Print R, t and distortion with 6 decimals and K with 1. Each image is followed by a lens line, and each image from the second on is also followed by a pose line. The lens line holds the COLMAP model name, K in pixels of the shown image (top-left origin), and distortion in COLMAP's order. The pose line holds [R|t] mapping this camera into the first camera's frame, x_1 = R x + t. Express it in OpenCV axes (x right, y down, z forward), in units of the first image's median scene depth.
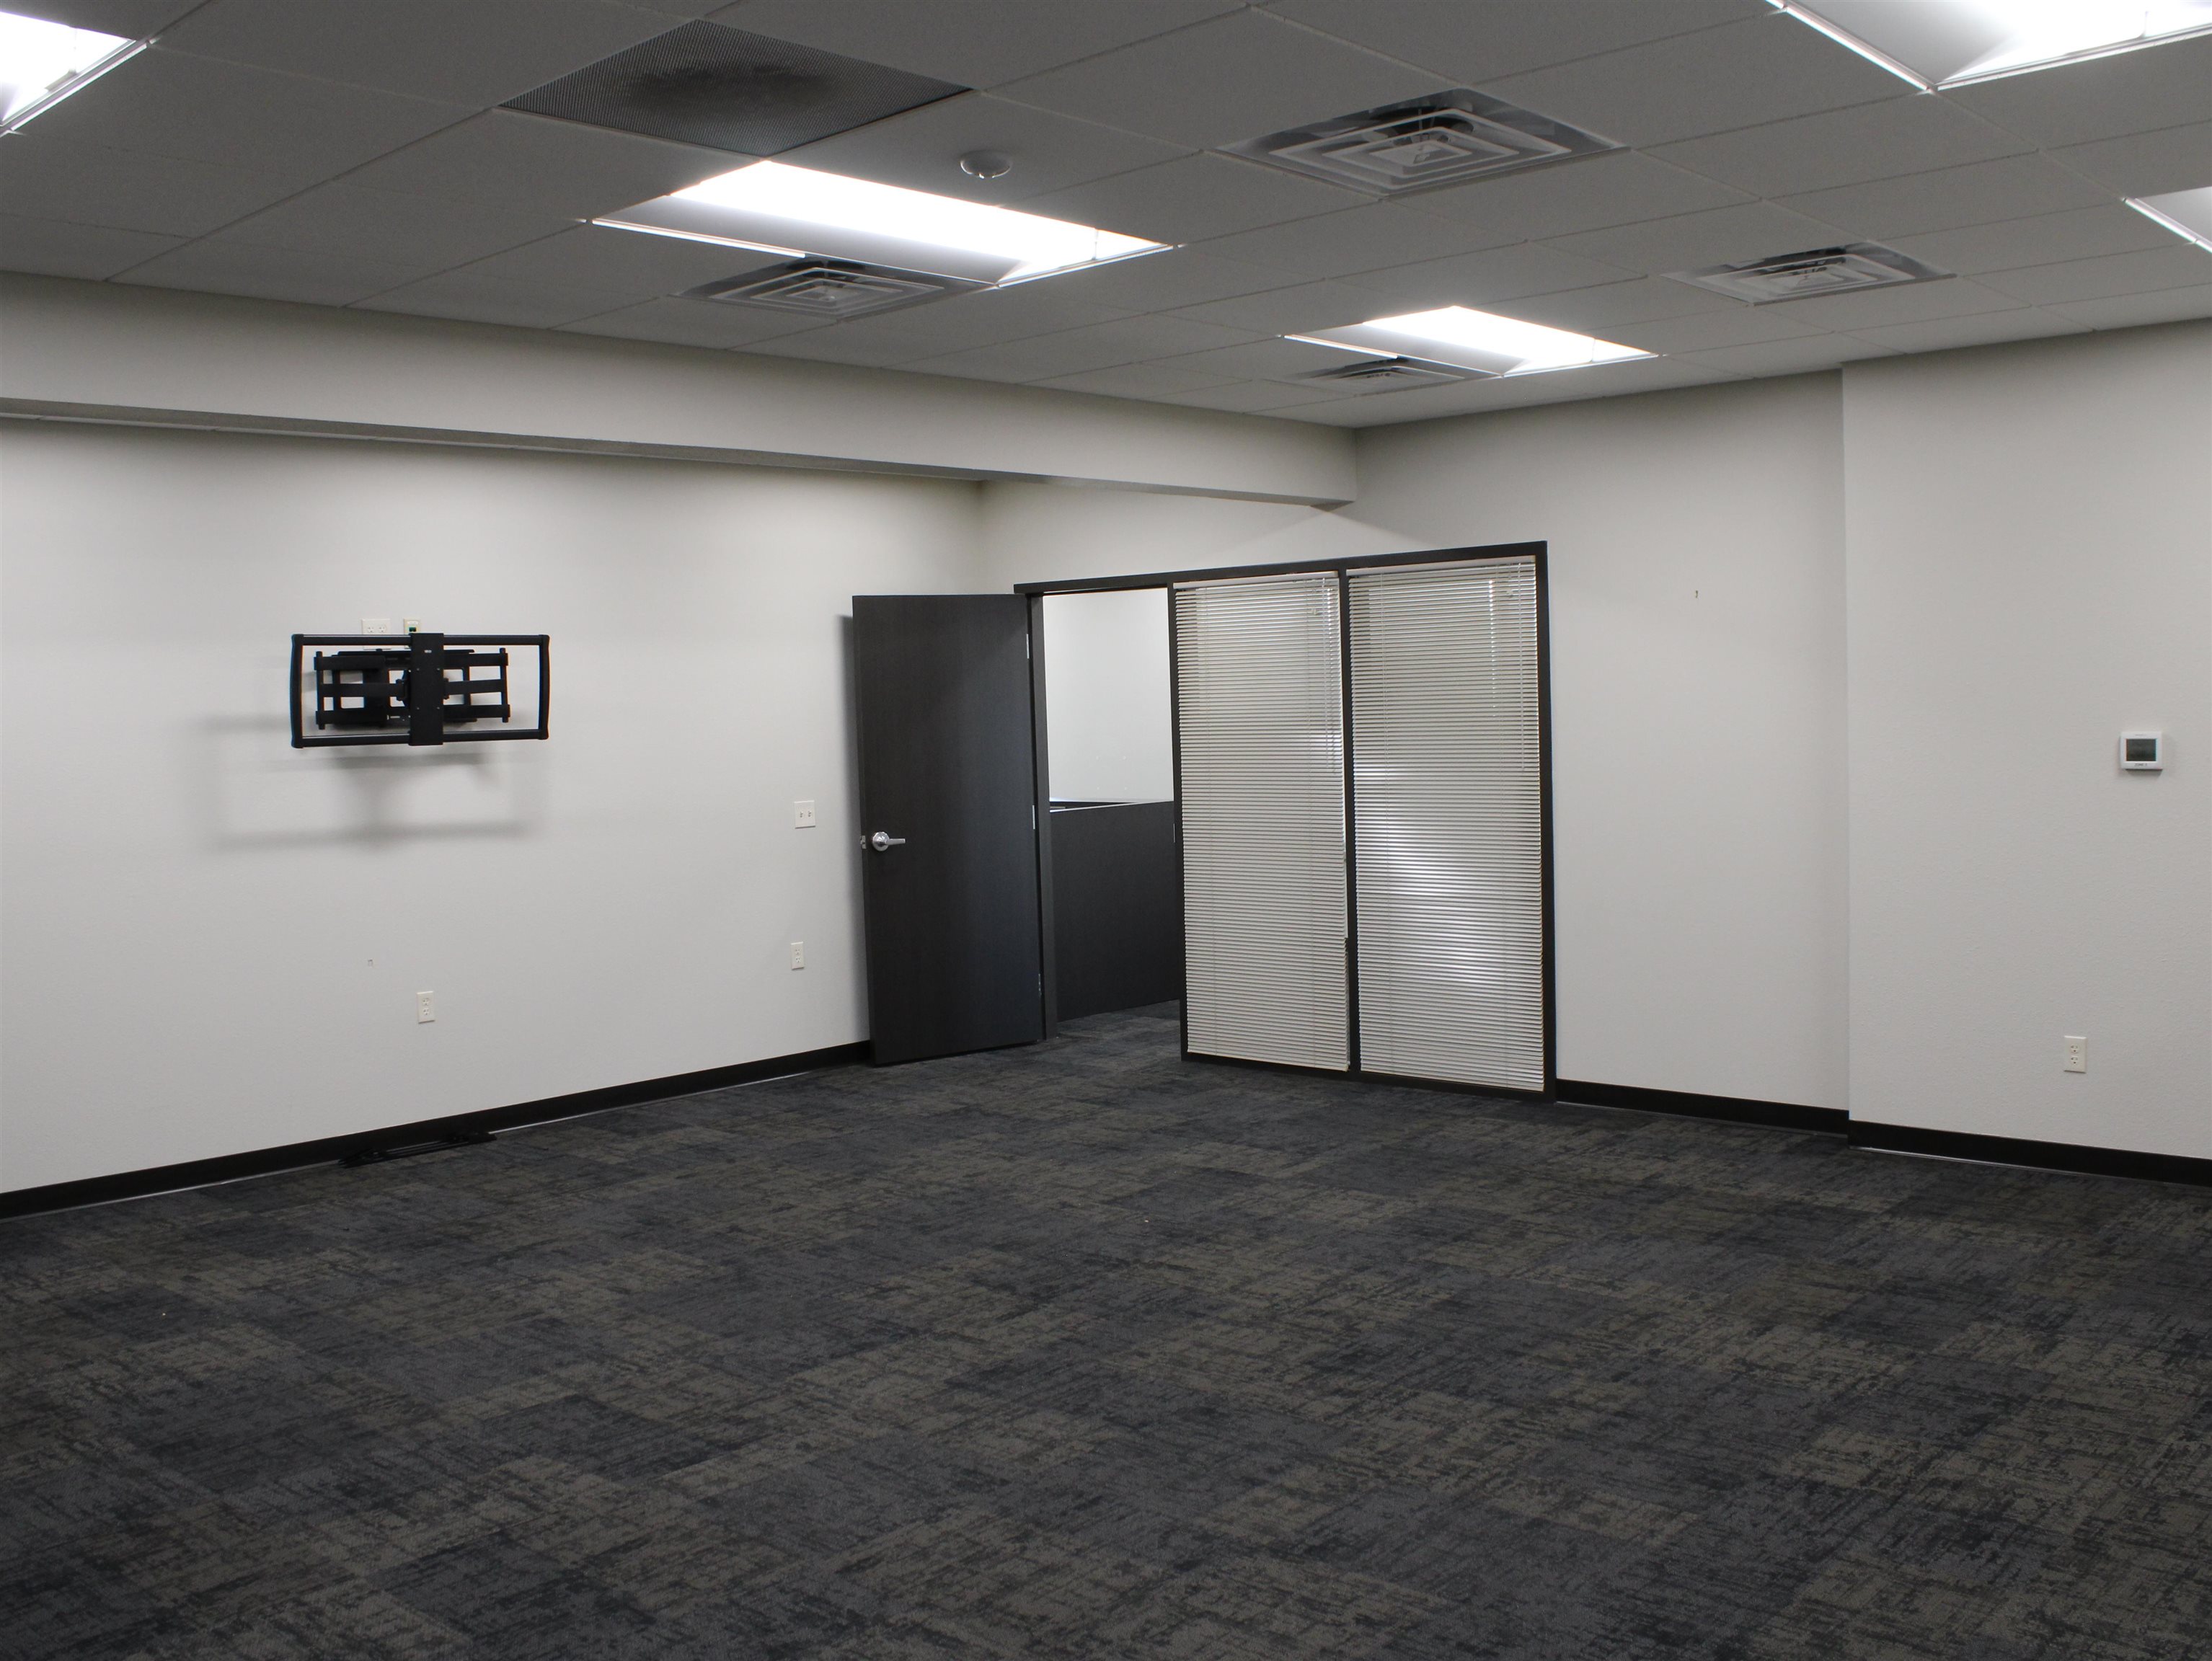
lens RADIAL K [[2006.5, 0, 1106.0], [0, 2006.5, 830.5], [0, 0, 1]] dist [-0.038719, 0.008887]
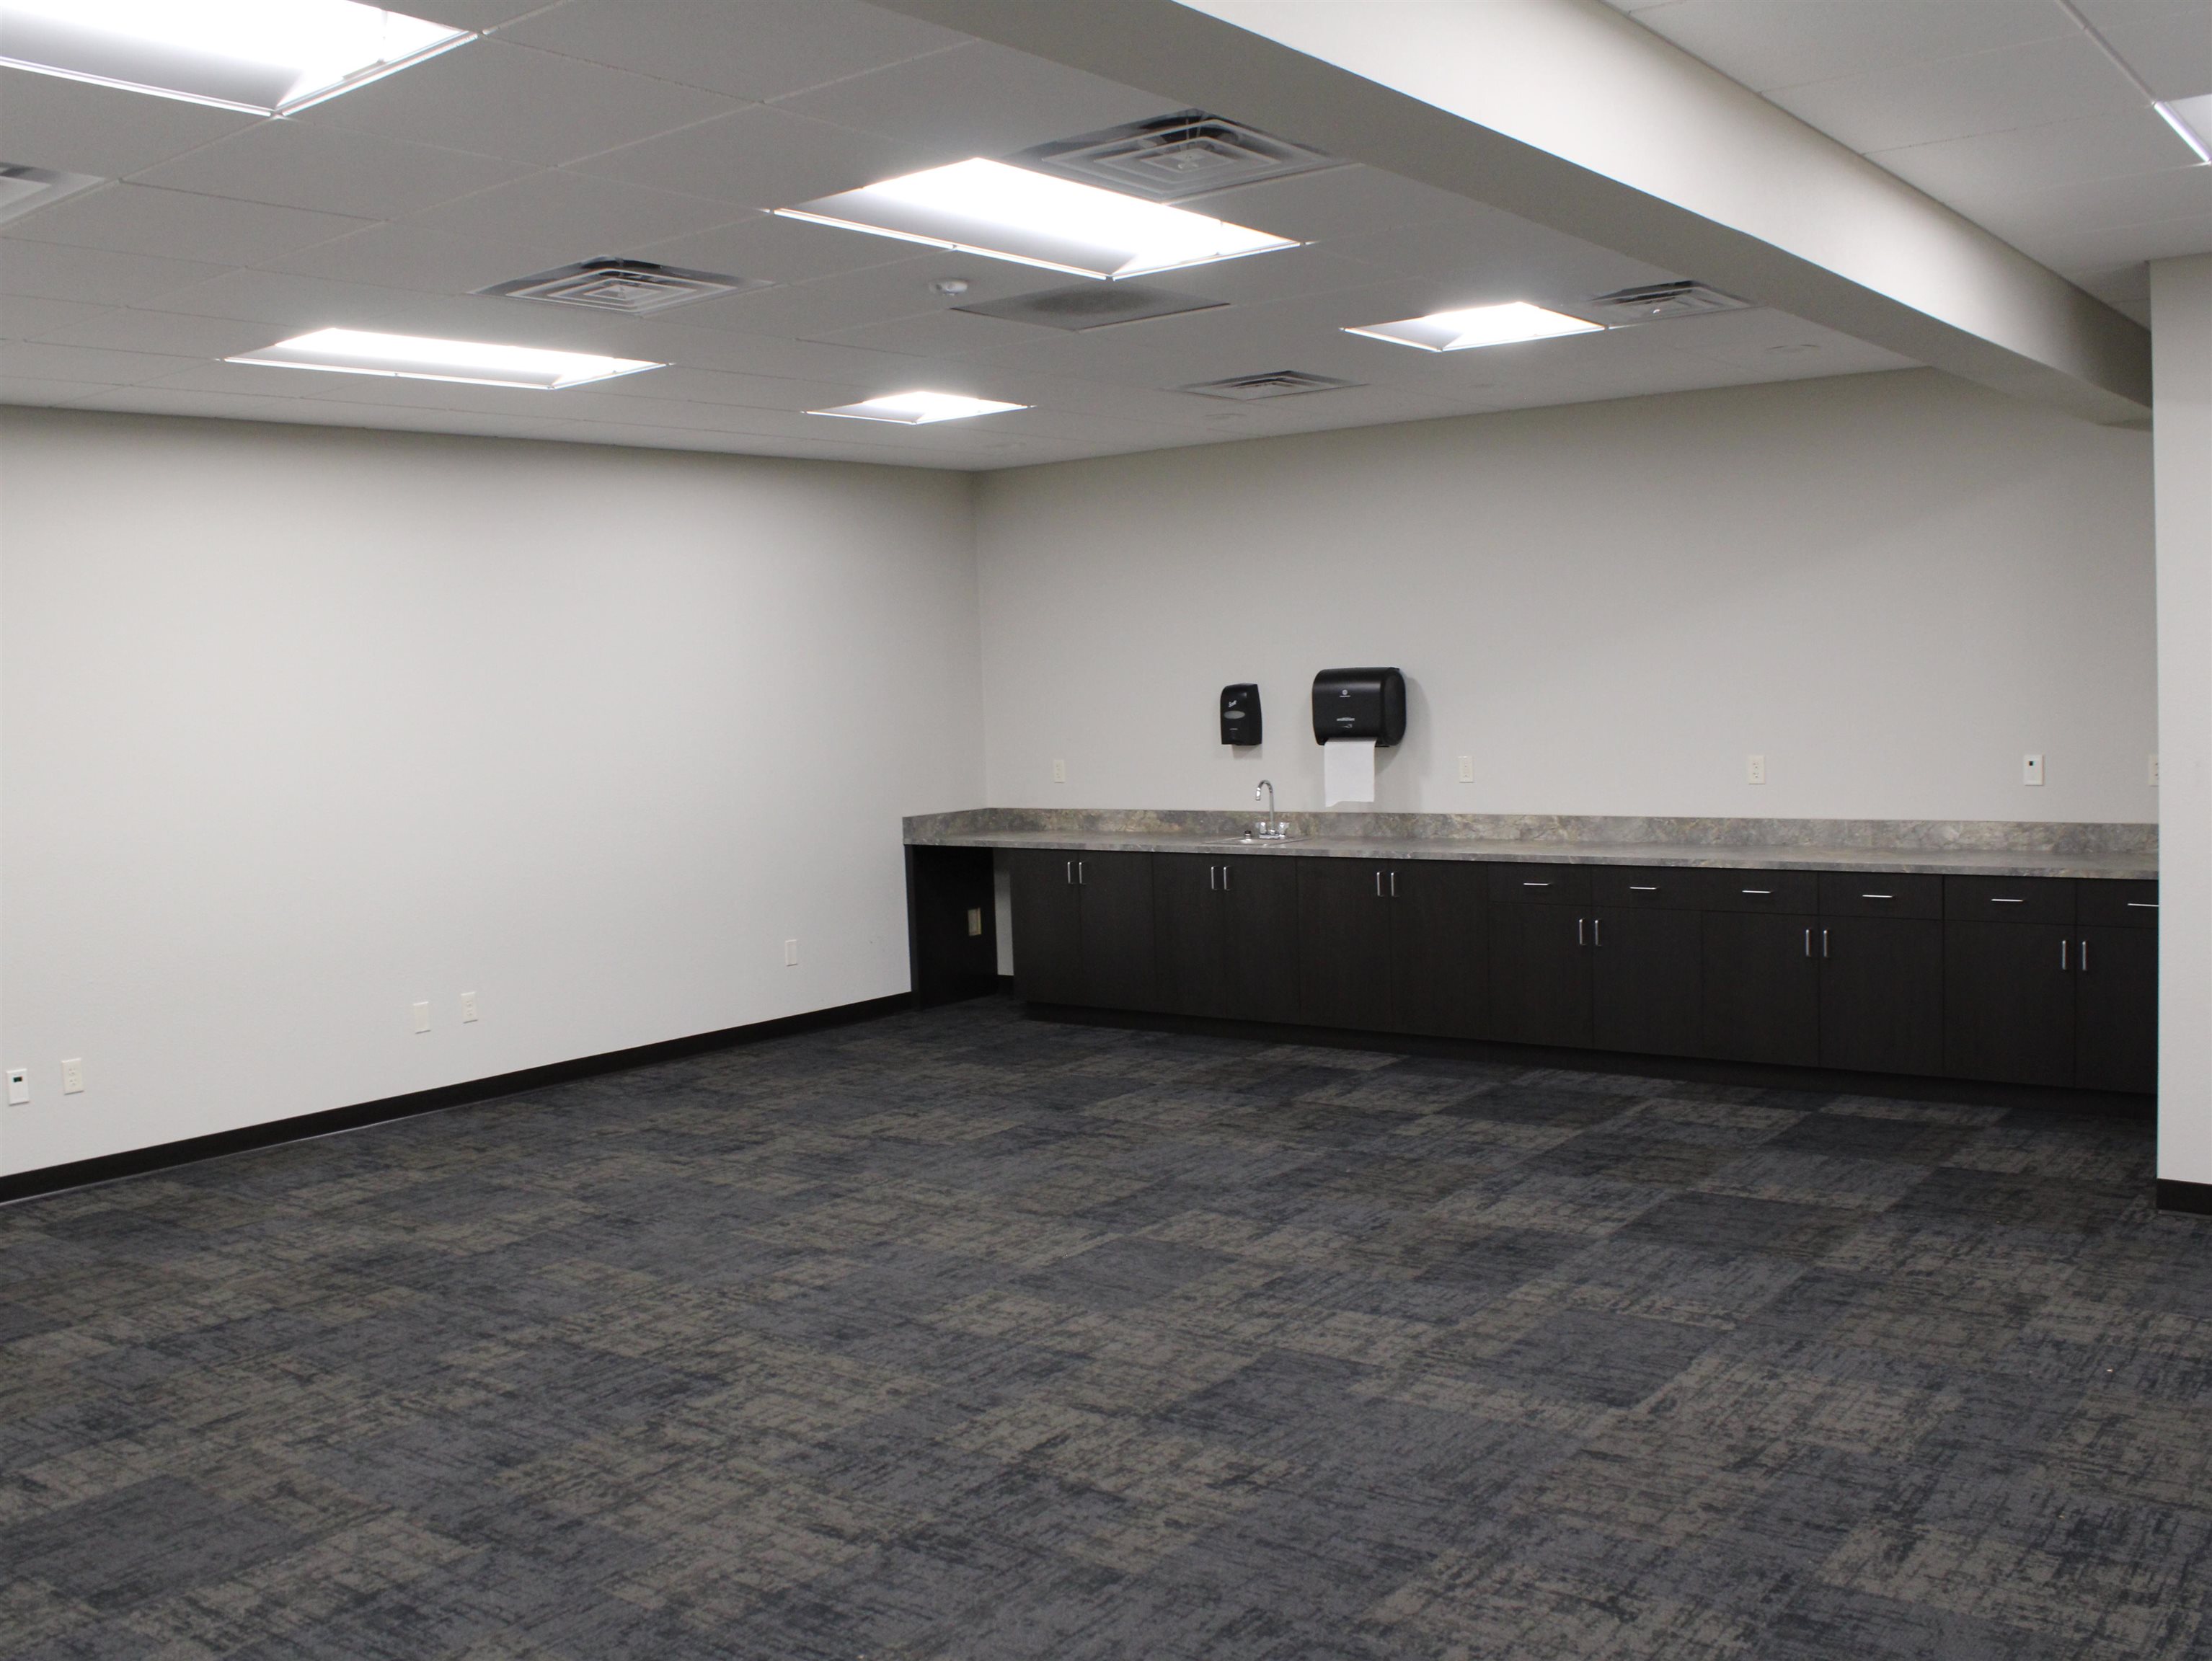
lens RADIAL K [[2006.5, 0, 1106.0], [0, 2006.5, 830.5], [0, 0, 1]] dist [-0.038719, 0.008887]
pose [[-0.993809, 0.076408, -0.080651, -0.024798], [0.063906, 0.986983, 0.147583, -0.130529], [0.090878, 0.141515, -0.985756, 1.929356]]
